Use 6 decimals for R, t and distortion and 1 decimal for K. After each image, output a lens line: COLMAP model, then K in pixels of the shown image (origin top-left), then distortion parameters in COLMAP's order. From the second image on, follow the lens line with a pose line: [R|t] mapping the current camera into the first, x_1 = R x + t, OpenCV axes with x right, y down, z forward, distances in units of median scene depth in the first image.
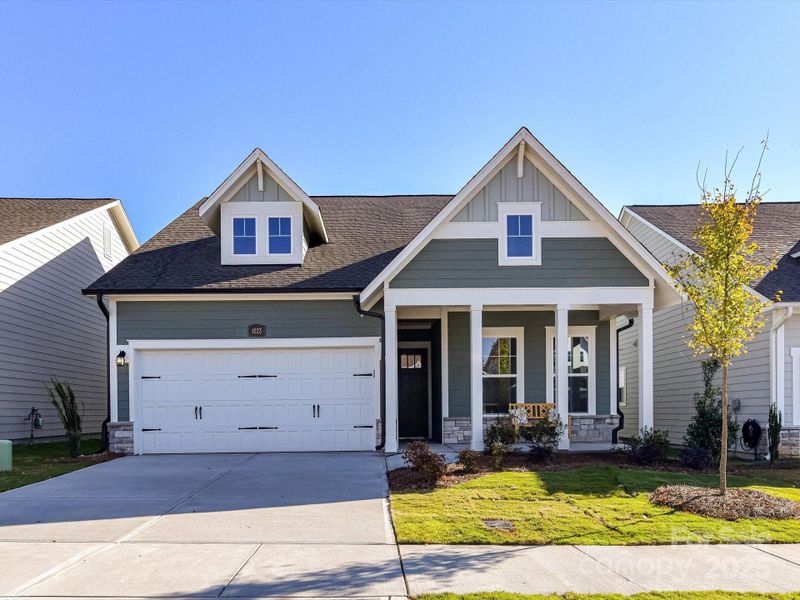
lens RADIAL K [[584.8, 0, 398.6], [0, 584.8, 407.1], [0, 0, 1]] dist [-0.000548, 0.000970]
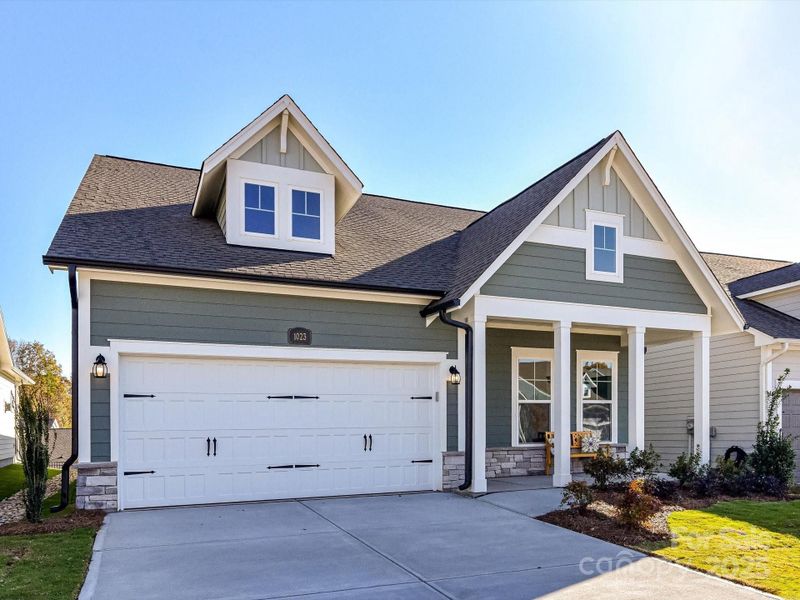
lens RADIAL K [[597.4, 0, 435.2], [0, 597.4, 424.6], [0, 0, 1]] dist [0.002134, -0.003501]
pose [[0.925882, 0.001955, 0.377809, -0.370854], [0.002678, 0.999928, -0.011737, -0.008201], [-0.377804, 0.011879, 0.925809, 0.228832]]
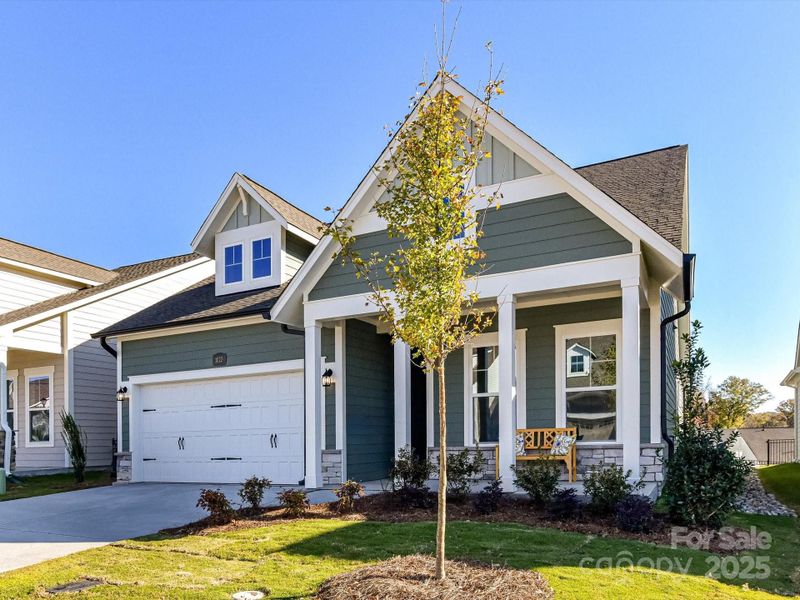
lens RADIAL K [[584.8, 0, 398.6], [0, 584.8, 407.1], [0, 0, 1]] dist [-0.000548, 0.000970]
pose [[0.877878, -0.030115, -0.477937, 0.485877], [0.018838, 0.999420, -0.028372, -0.017573], [0.478514, 0.015903, 0.877936, 0.286692]]
